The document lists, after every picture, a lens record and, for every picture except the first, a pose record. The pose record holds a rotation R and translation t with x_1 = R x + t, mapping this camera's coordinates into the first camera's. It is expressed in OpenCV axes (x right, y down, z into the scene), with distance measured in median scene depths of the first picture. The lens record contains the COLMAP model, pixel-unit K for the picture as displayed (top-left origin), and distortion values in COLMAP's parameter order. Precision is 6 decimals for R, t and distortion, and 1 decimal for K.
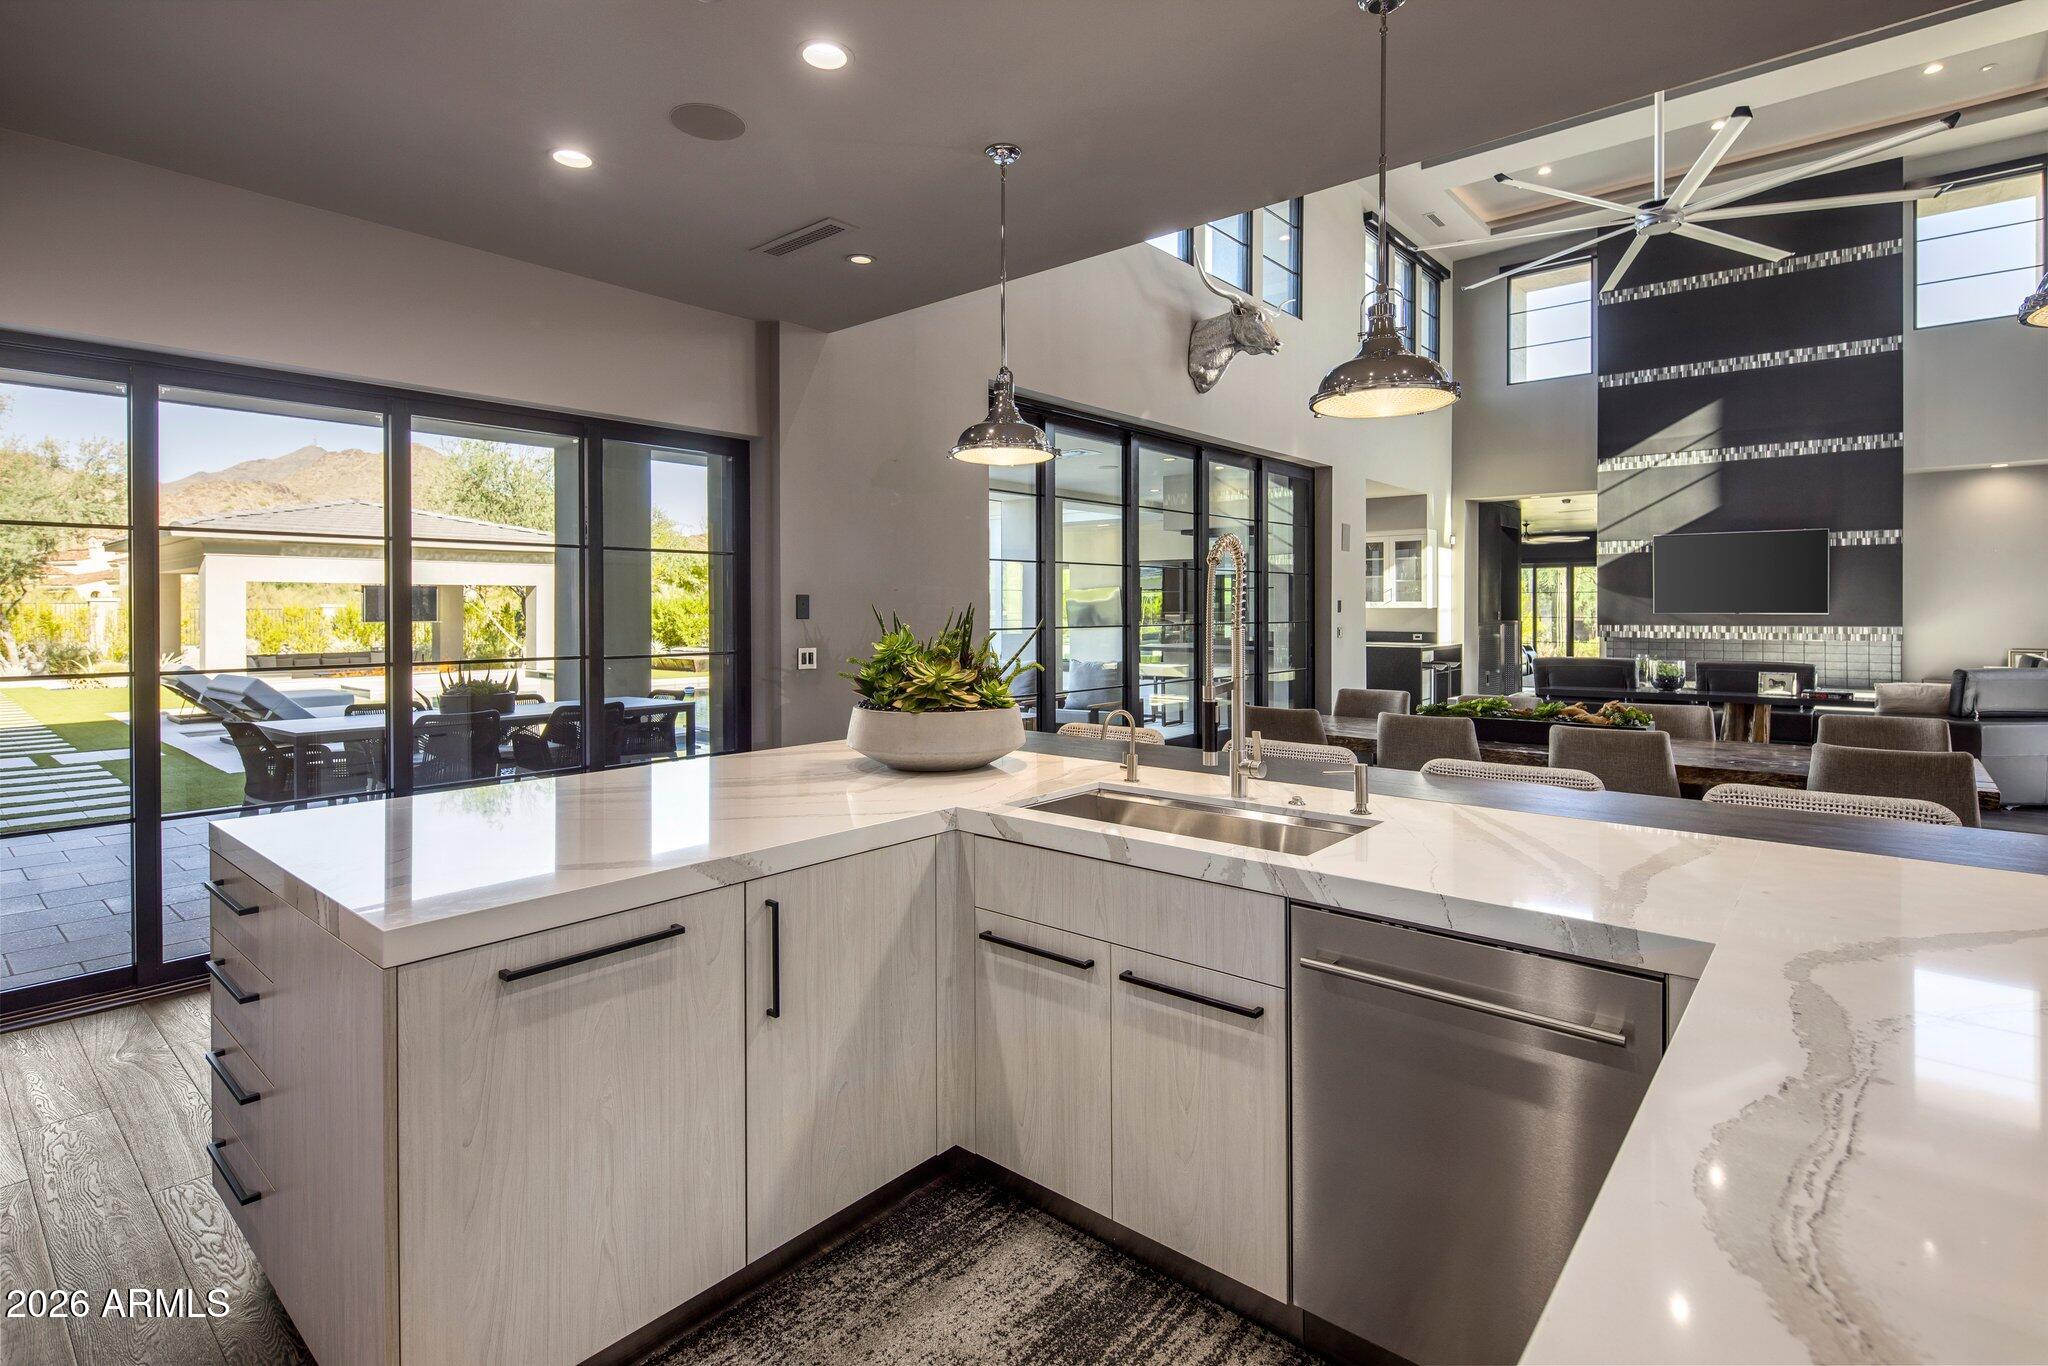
lens RADIAL K [[984.0, 0, 1033.5], [0, 984.0, 609.4], [0, 0, 1]] dist [-0.000574, 0.000178]
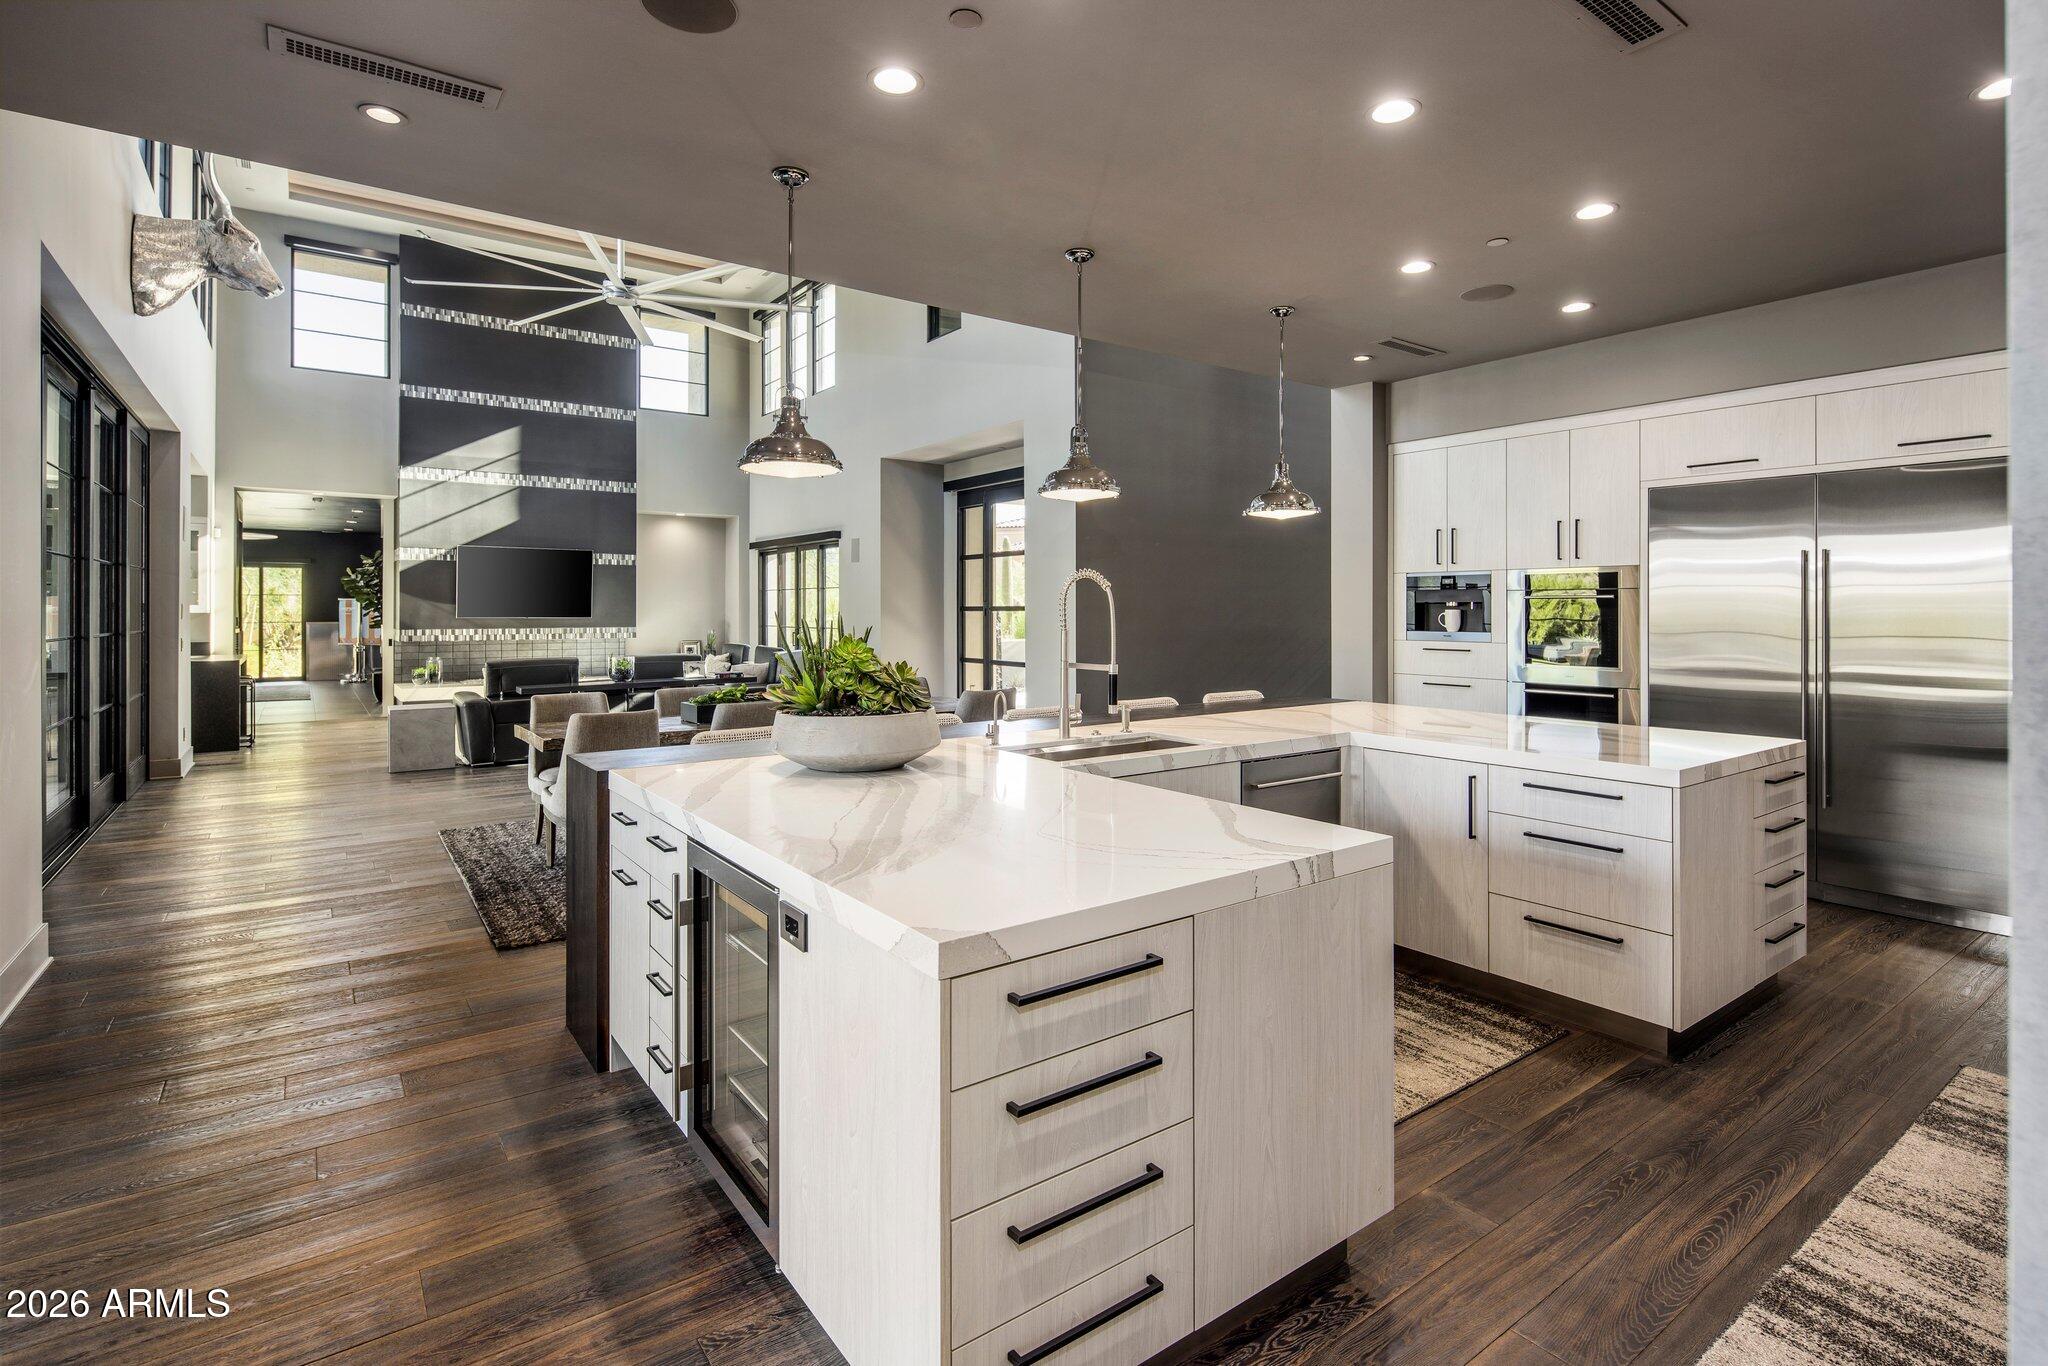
lens RADIAL K [[984.0, 0, 1033.5], [0, 984.0, 609.4], [0, 0, 1]] dist [-0.000574, 0.000178]
pose [[0.224548, 0.002728, 0.974459, -0.293351], [0.001184, 0.999995, -0.003073, -0.001398], [-0.974462, 0.001844, 0.224544, 0.155708]]
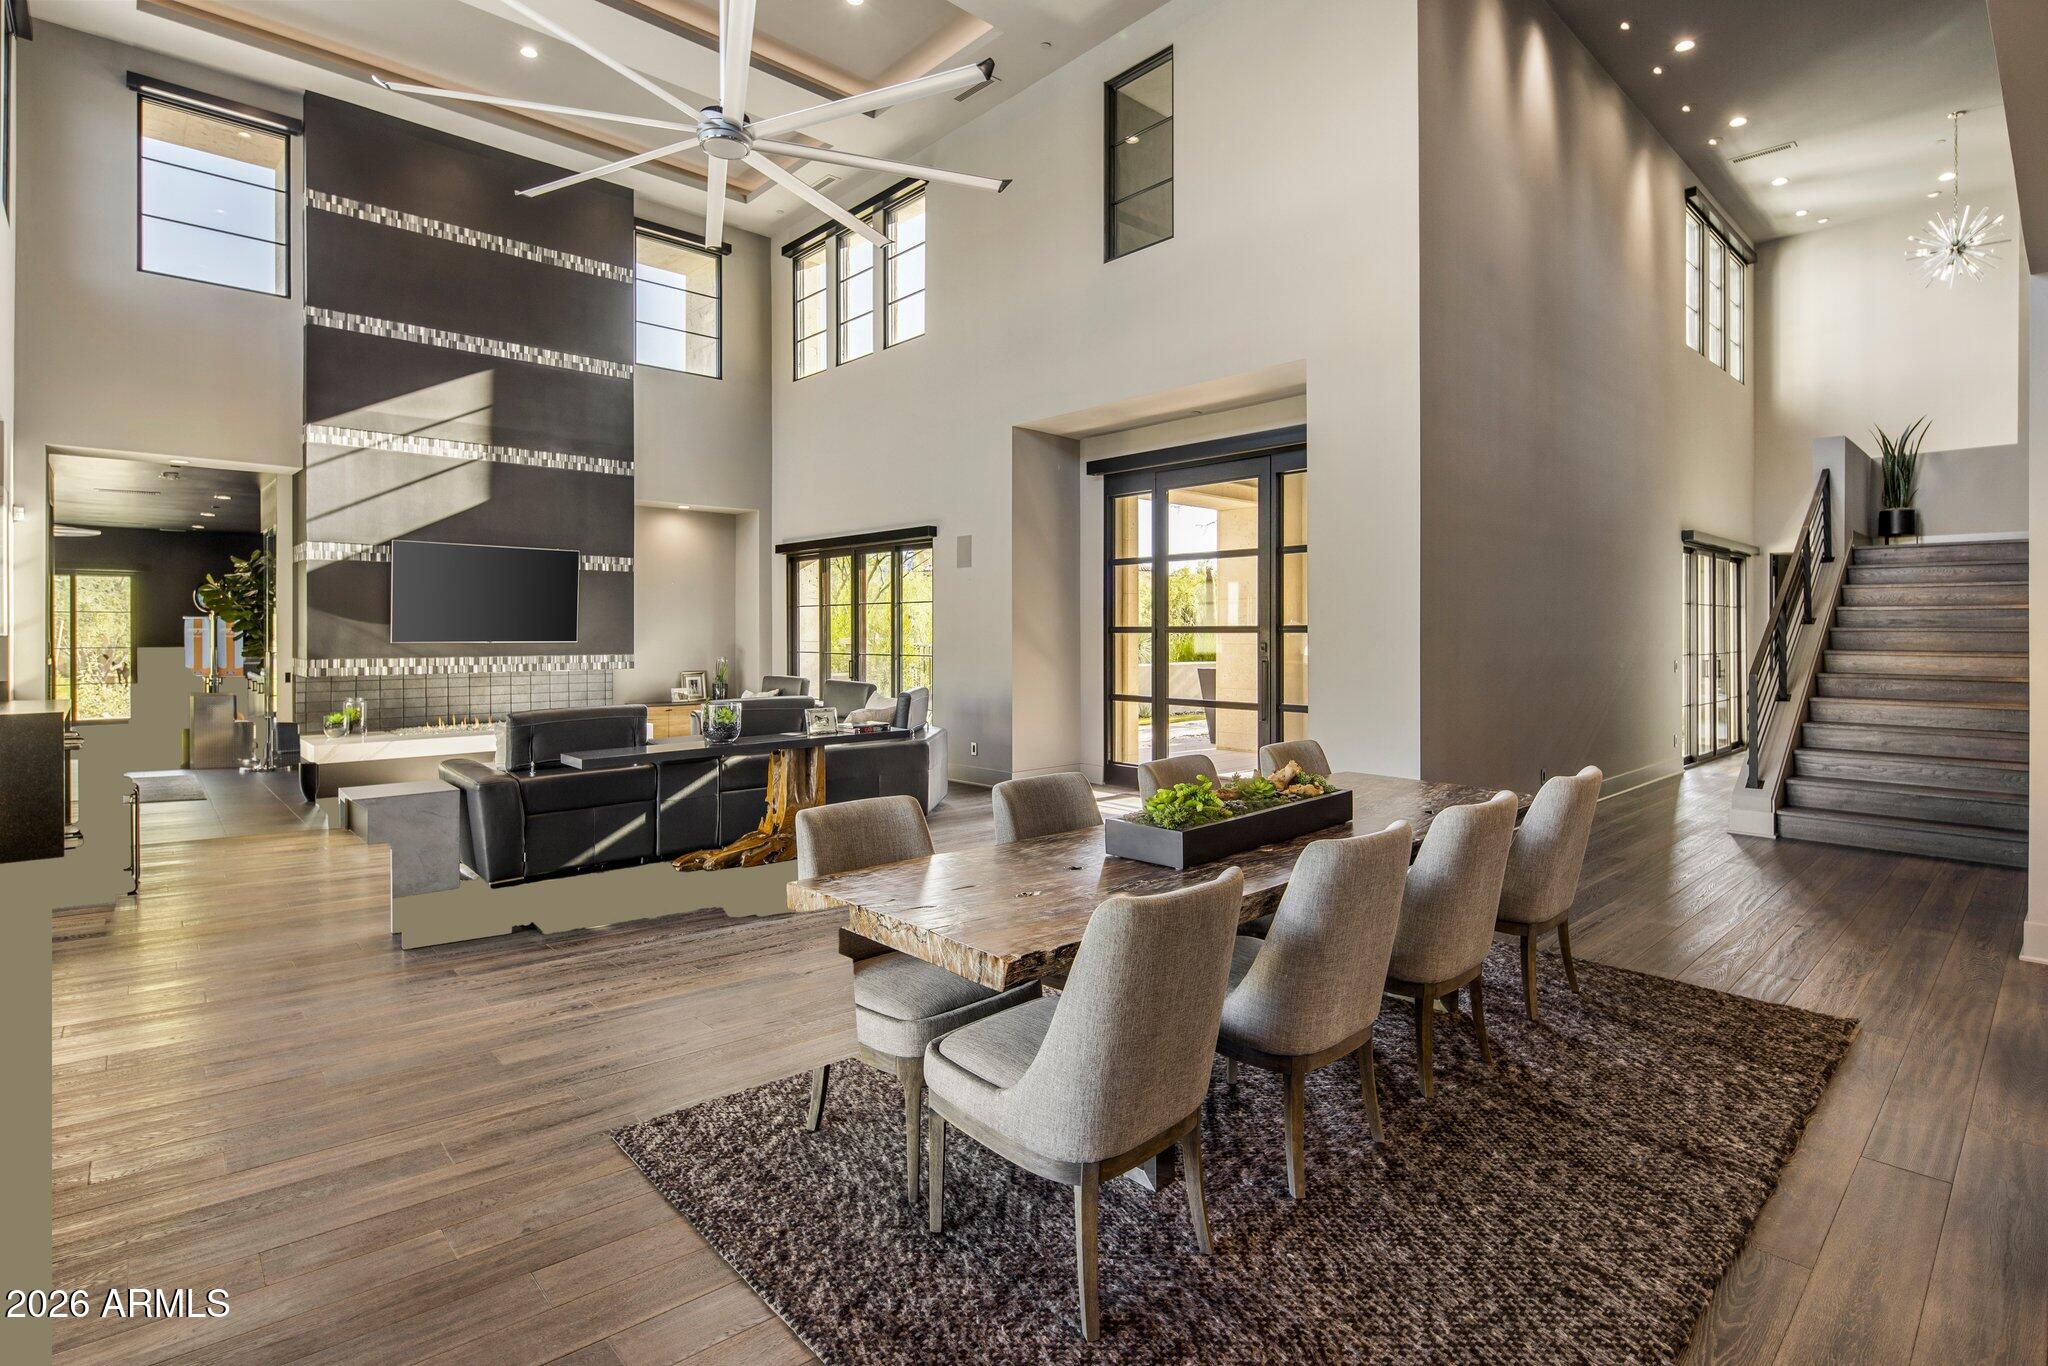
lens RADIAL K [[989.6, 0, 1032.0], [0, 989.6, 637.8], [0, 0, 1]] dist [0.000170, -0.000249]
pose [[0.111862, -0.002653, 0.993720, -0.078679], [0.000958, 0.999996, 0.002562, -0.001275], [-0.993723, 0.000666, 0.111864, 0.452404]]
